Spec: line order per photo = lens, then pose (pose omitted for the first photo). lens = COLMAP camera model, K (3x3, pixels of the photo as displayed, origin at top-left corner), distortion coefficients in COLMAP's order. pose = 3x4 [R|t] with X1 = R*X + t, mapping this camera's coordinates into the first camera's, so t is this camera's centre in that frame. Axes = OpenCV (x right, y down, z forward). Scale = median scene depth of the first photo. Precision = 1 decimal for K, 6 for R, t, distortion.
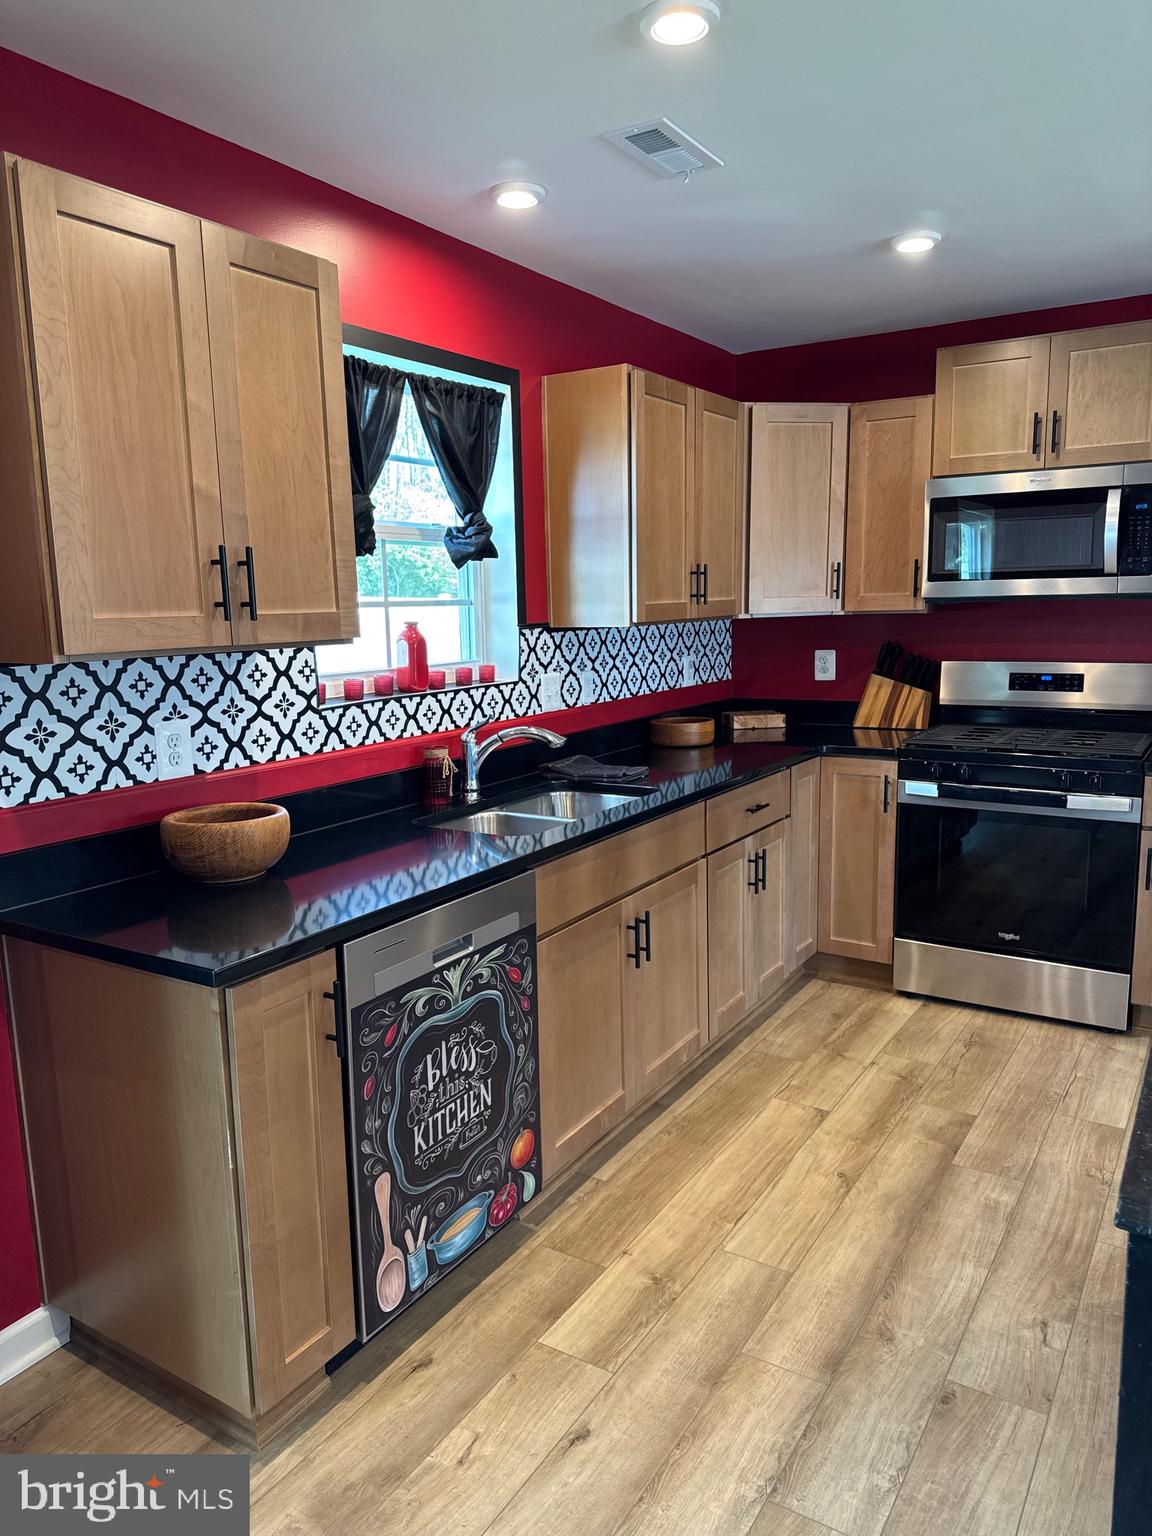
lens RADIAL K [[1092.4, 0, 576.0], [0, 1092.4, 768.0], [0, 0, 1]] dist [0.080891, -0.092380]
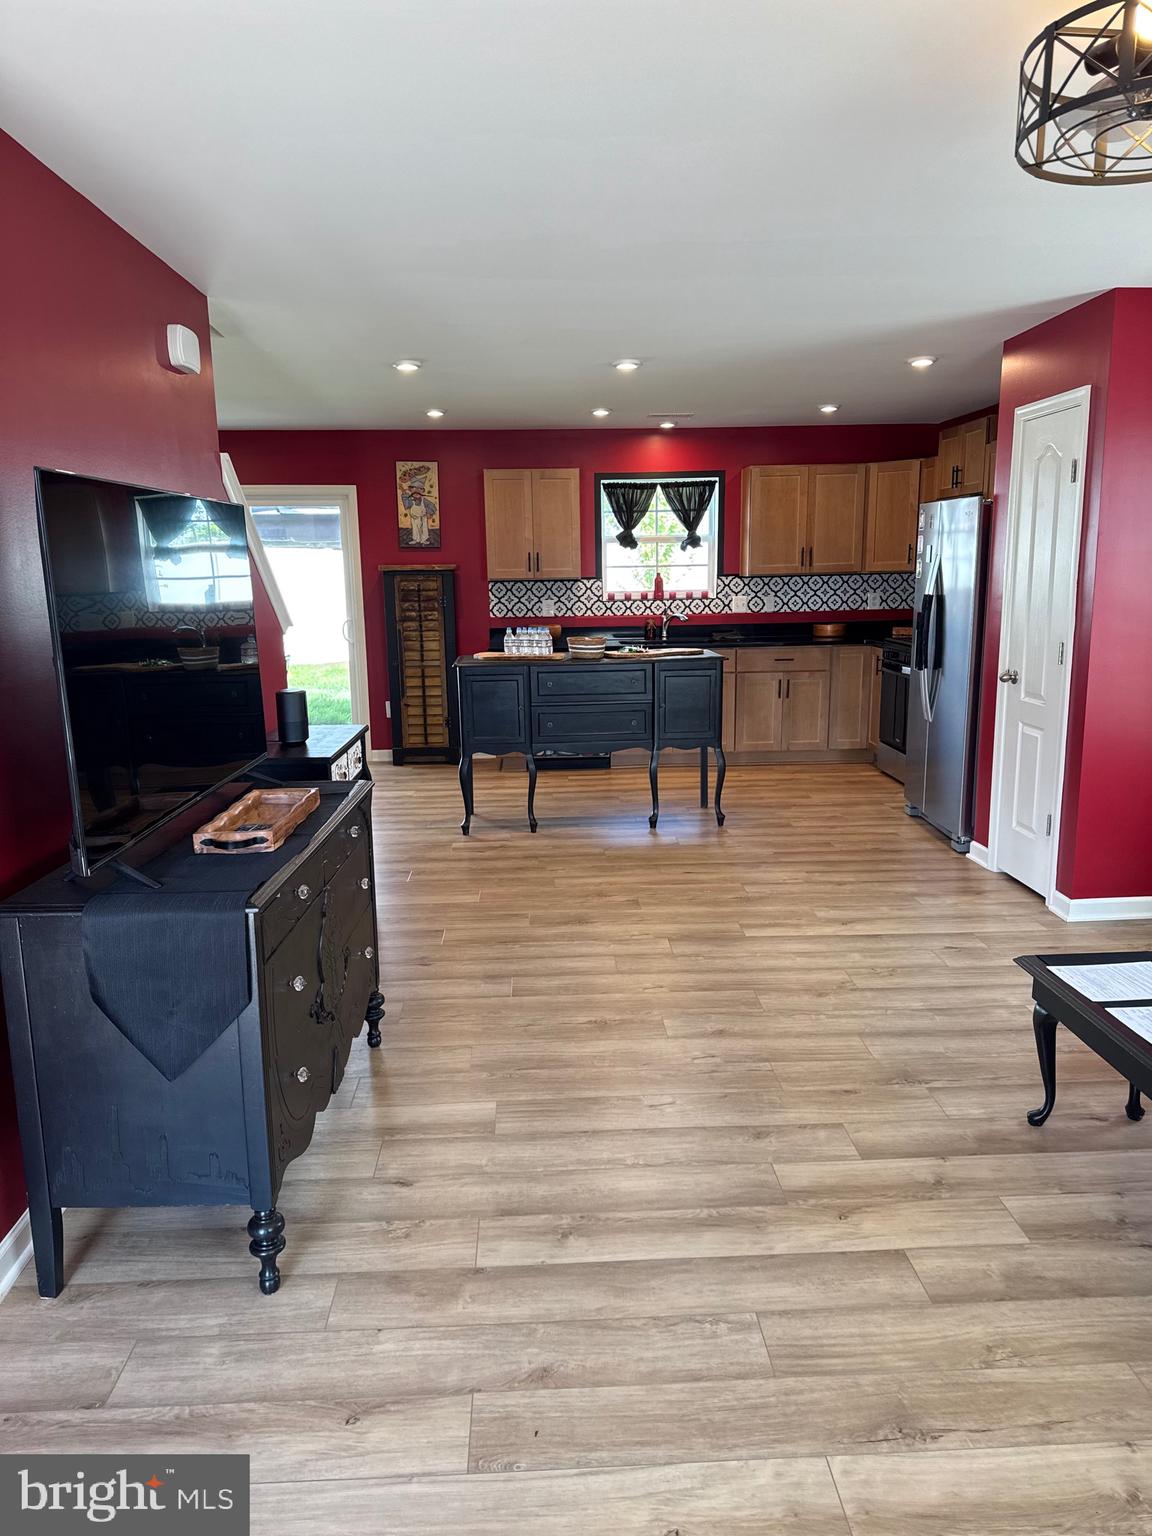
lens RADIAL K [[1092.4, 0, 576.0], [0, 1092.4, 768.0], [0, 0, 1]] dist [0.080891, -0.092380]
pose [[0.580256, 0.165359, -0.797471, 1.784830], [-0.123030, 0.985732, 0.114877, 0.051172], [0.805088, 0.031455, 0.592321, -0.681761]]
